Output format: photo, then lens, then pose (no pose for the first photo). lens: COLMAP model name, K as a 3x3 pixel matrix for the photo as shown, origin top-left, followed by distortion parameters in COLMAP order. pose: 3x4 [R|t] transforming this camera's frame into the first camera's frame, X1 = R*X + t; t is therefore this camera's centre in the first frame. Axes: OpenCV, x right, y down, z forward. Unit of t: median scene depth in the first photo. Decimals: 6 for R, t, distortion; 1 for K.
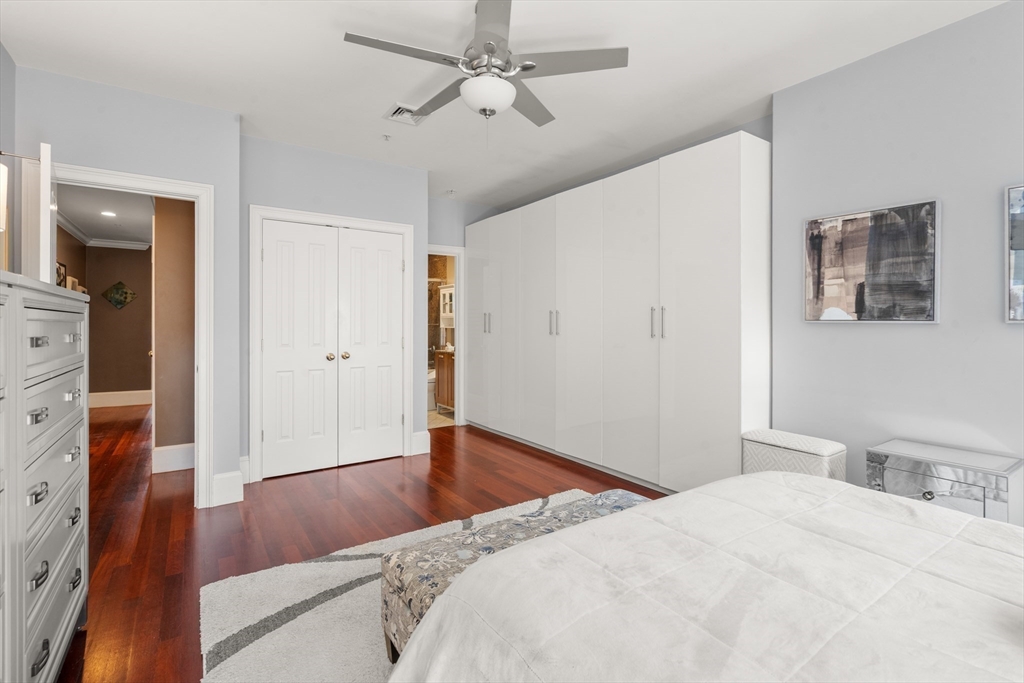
lens RADIAL K [[471.9, 0, 516.2], [0, 471.9, 326.3], [0, 0, 1]] dist [-0.000085, 0.001334]
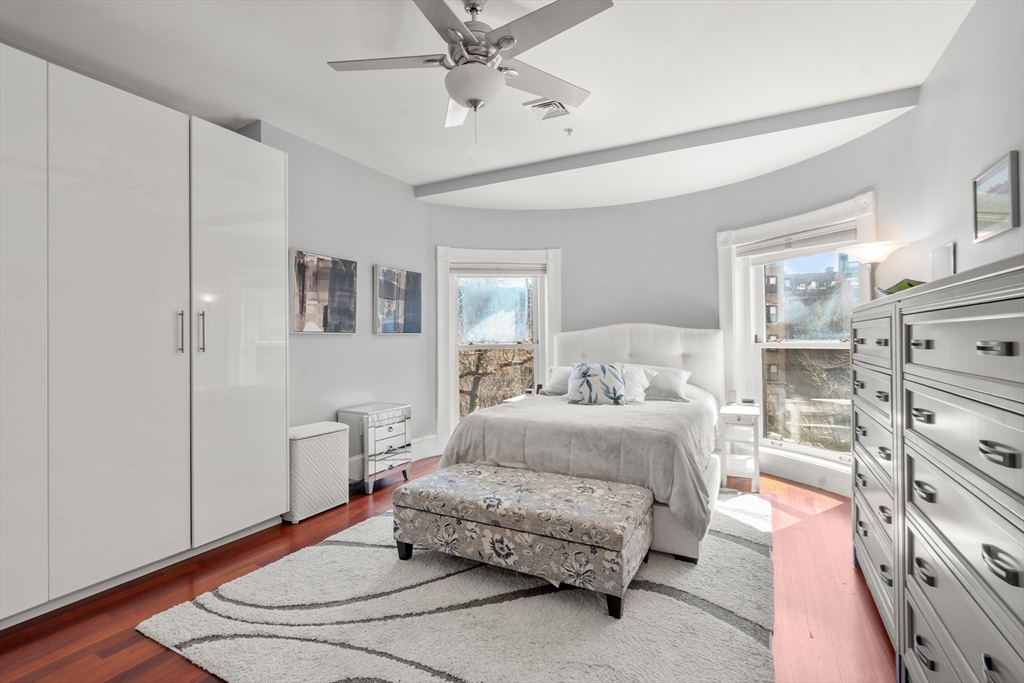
lens RADIAL K [[471.9, 0, 507.7], [0, 471.9, 335.5], [0, 0, 1]] dist [-0.000085, 0.001334]
pose [[-0.452087, 0.004105, 0.891964, -0.752126], [0.009726, 0.999953, 0.000328, 0.002251], [-0.891921, 0.008824, -0.452105, 1.121346]]
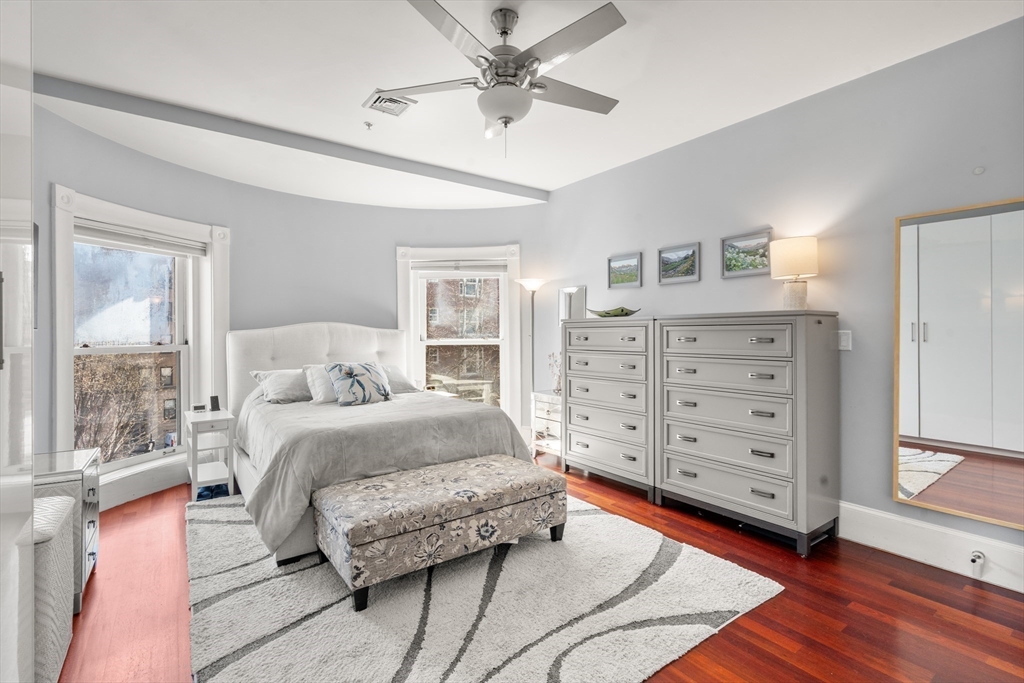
lens RADIAL K [[471.9, 0, 510.6], [0, 471.9, 337.7], [0, 0, 1]] dist [-0.000085, 0.001334]
pose [[-0.999856, 0.000664, -0.016942, -0.044635], [0.000459, 0.999927, 0.012080, -0.001872], [0.016949, 0.012070, -0.999784, 1.648984]]
